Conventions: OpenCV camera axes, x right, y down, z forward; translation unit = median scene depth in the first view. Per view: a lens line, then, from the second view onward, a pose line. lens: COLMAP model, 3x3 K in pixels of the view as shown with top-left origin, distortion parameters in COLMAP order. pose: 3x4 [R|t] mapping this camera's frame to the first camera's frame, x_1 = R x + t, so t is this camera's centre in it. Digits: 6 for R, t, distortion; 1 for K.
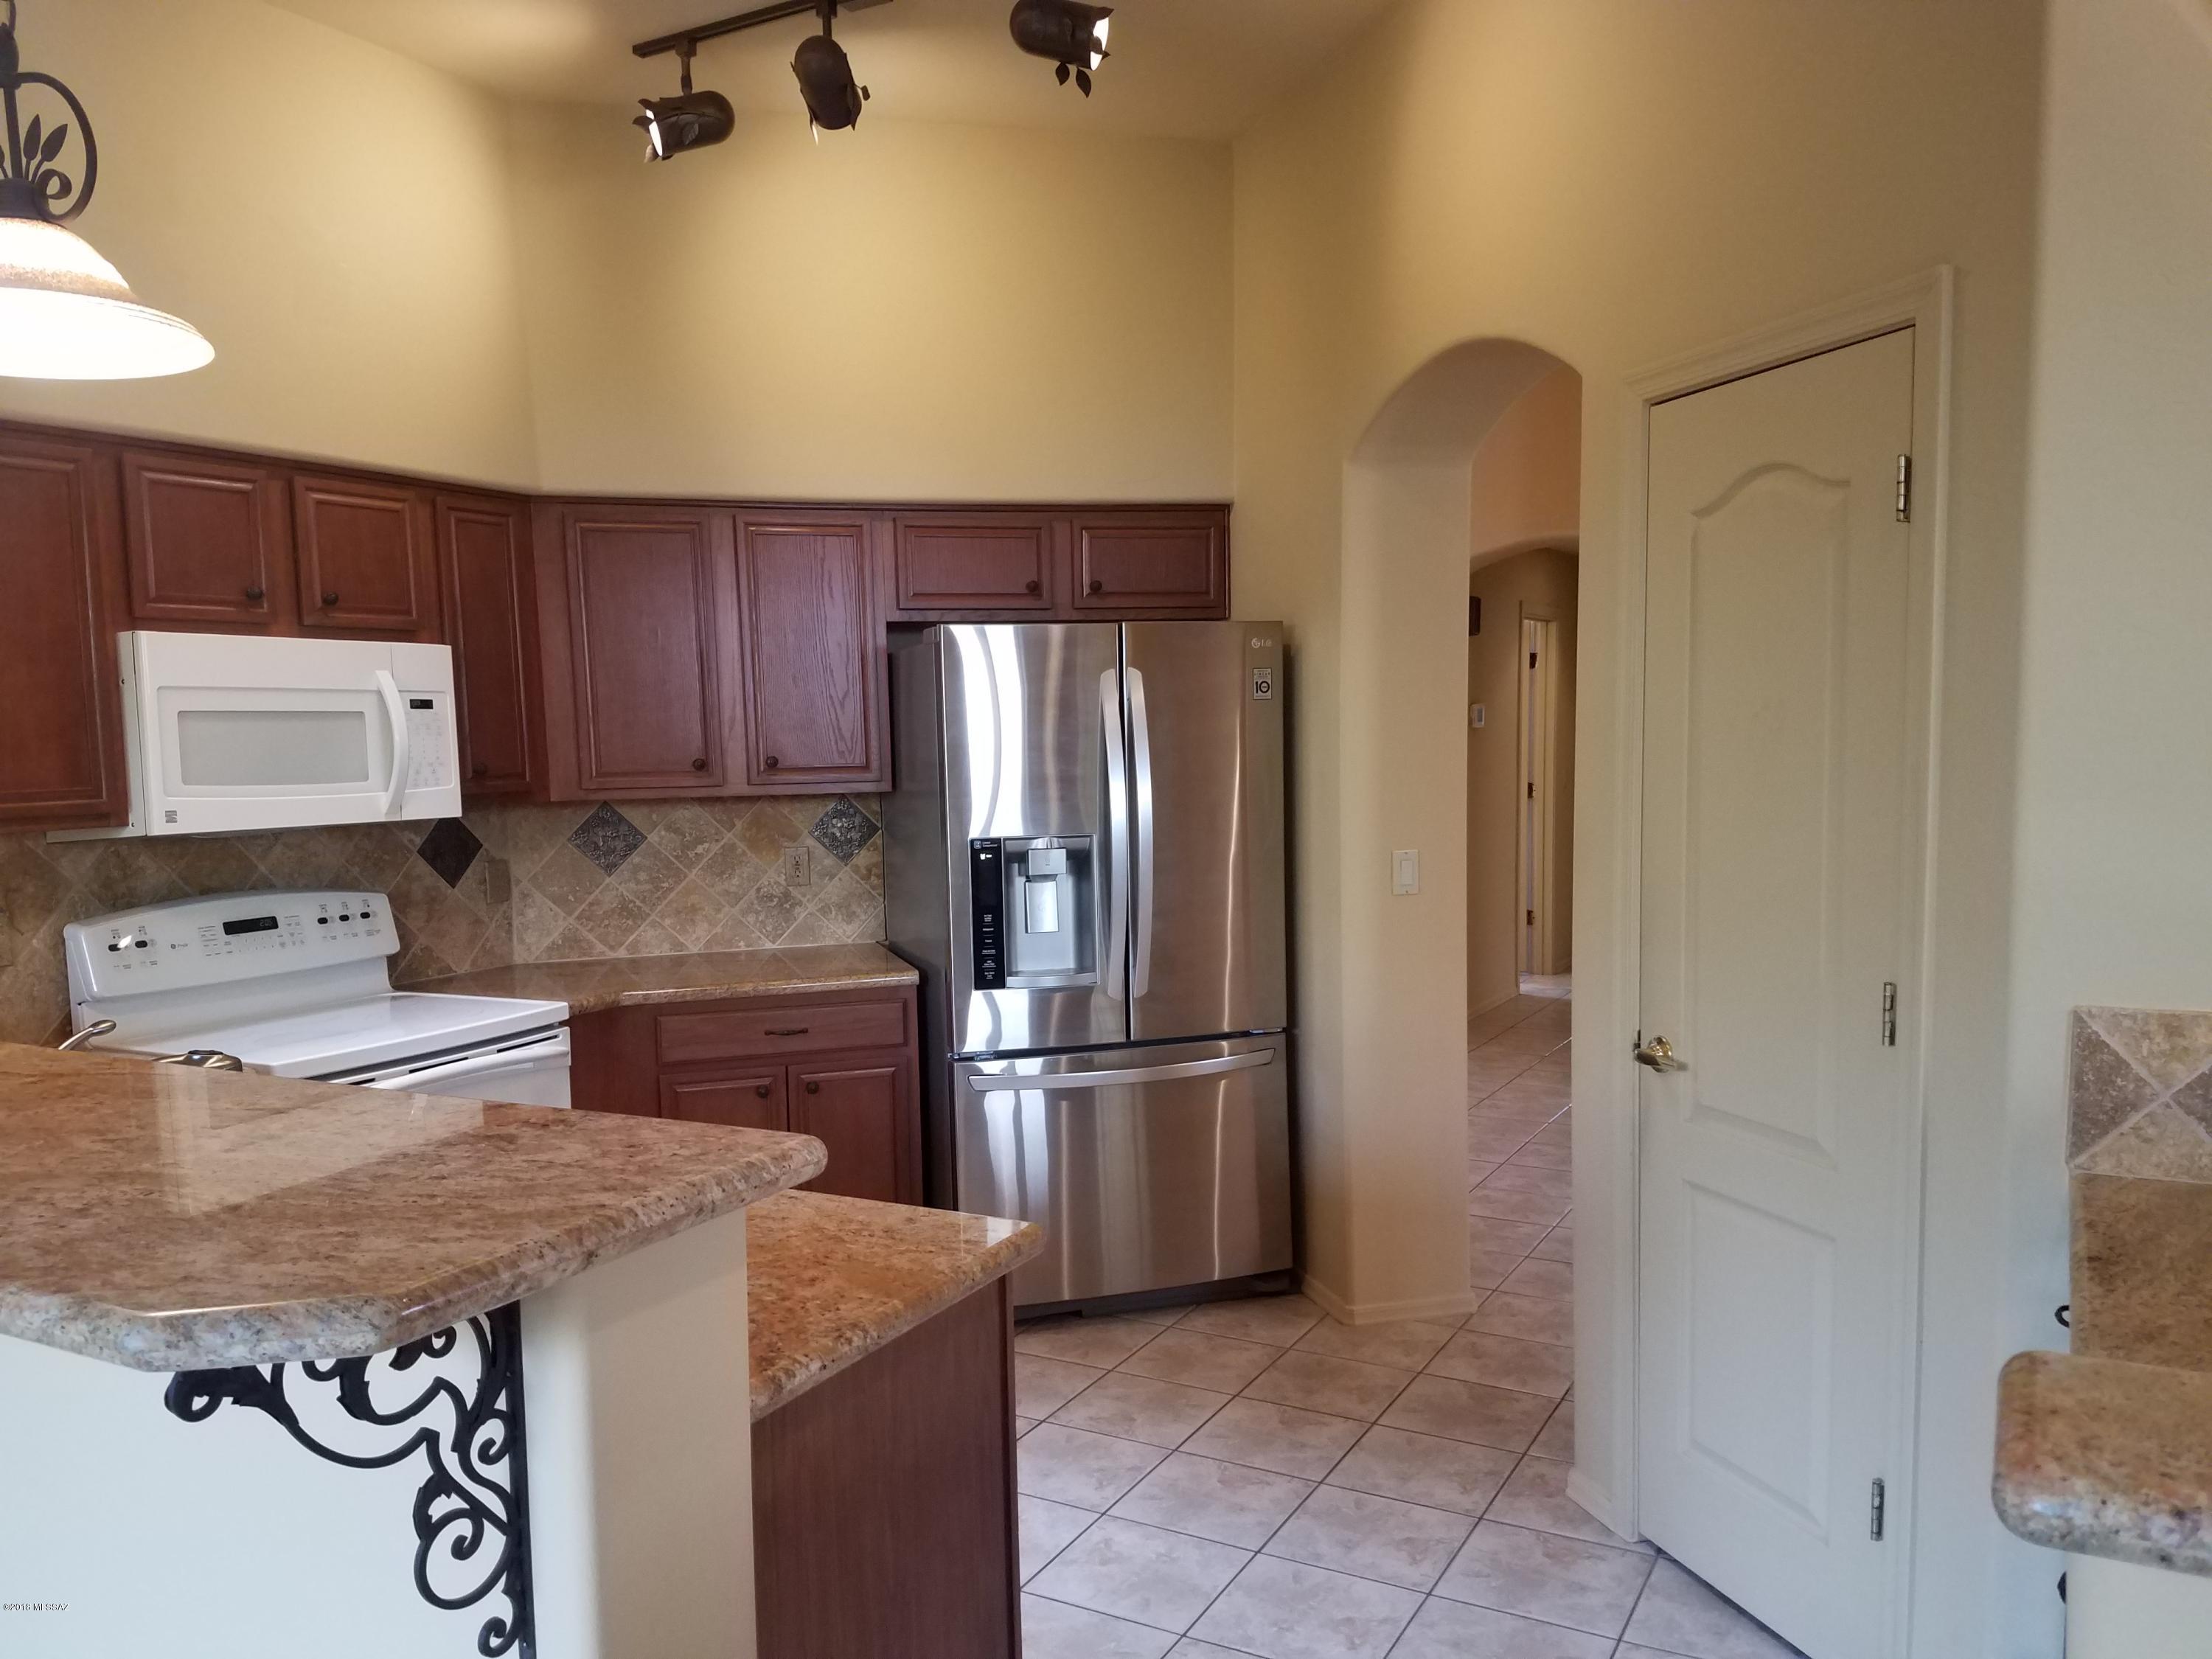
lens RADIAL K [[1694.3, 0, 1086.7], [0, 1694.3, 889.4], [0, 0, 1]] dist [0.219369, -0.406053]
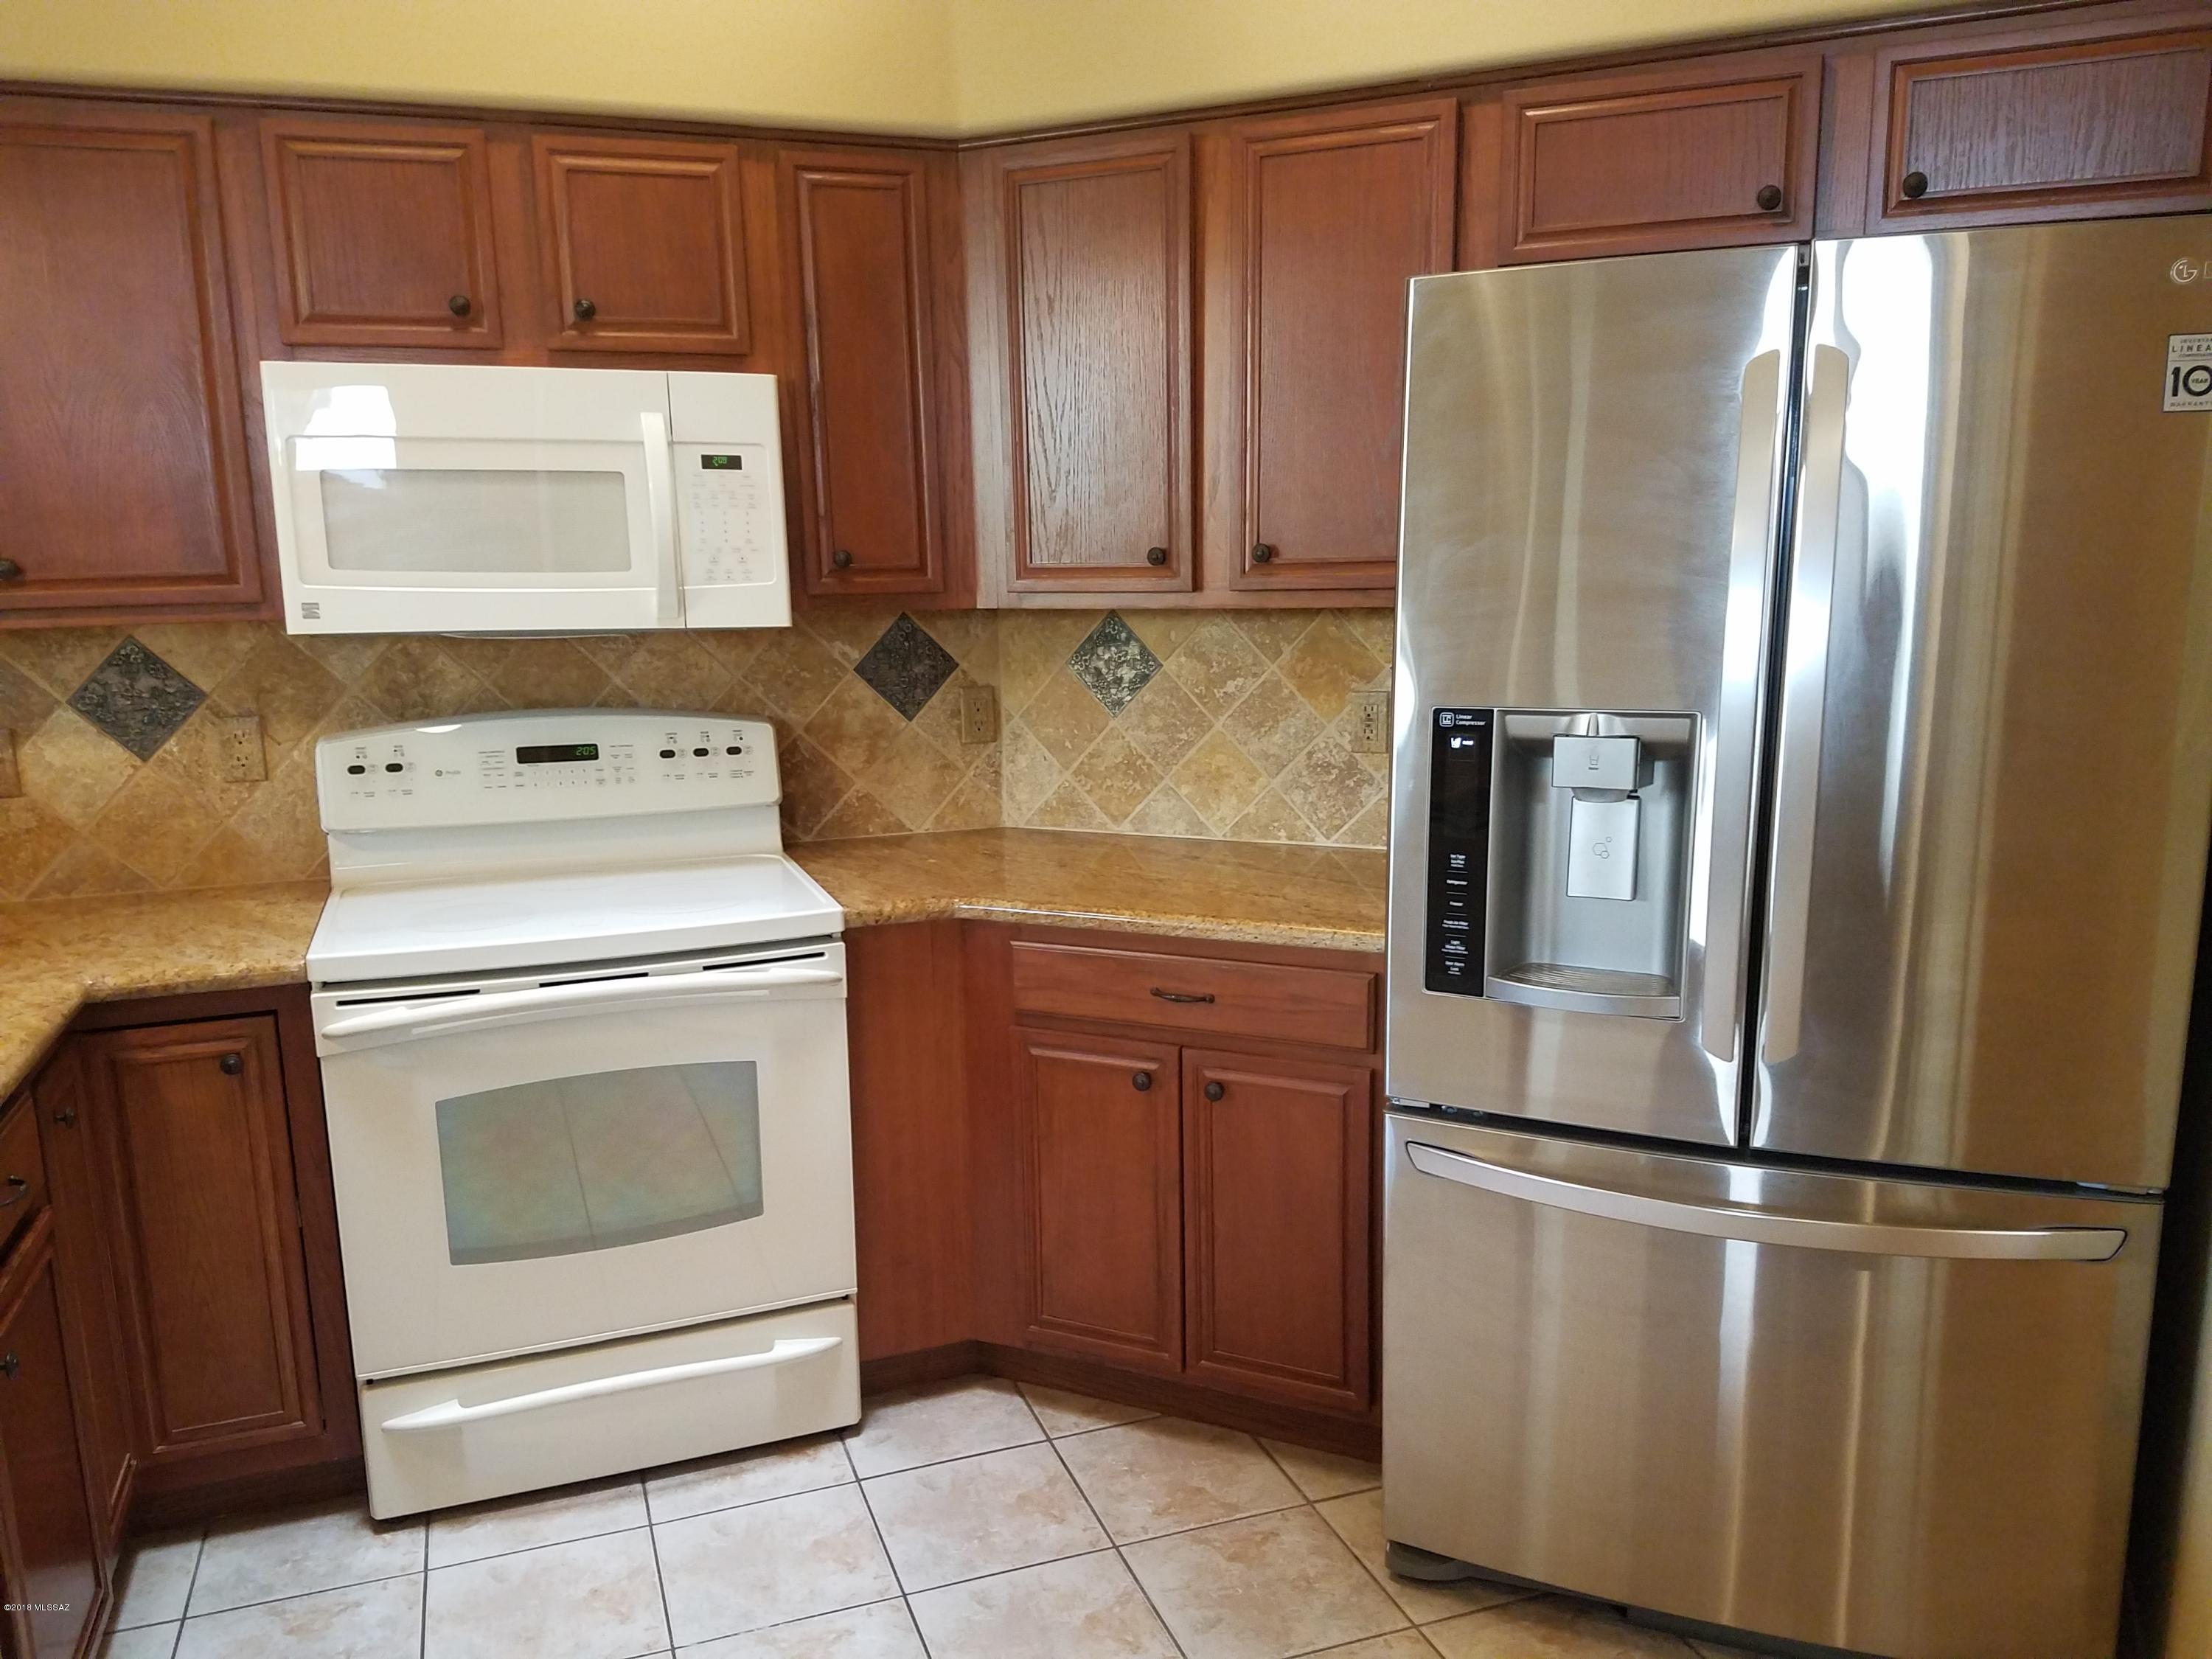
lens RADIAL K [[1694.3, 0, 1086.7], [0, 1694.3, 889.4], [0, 0, 1]] dist [0.219369, -0.406053]
pose [[0.746176, 0.143116, -0.650183, 0.206548], [-0.063183, 0.987436, 0.144840, -0.044833], [0.662743, -0.066996, 0.745844, 0.546497]]
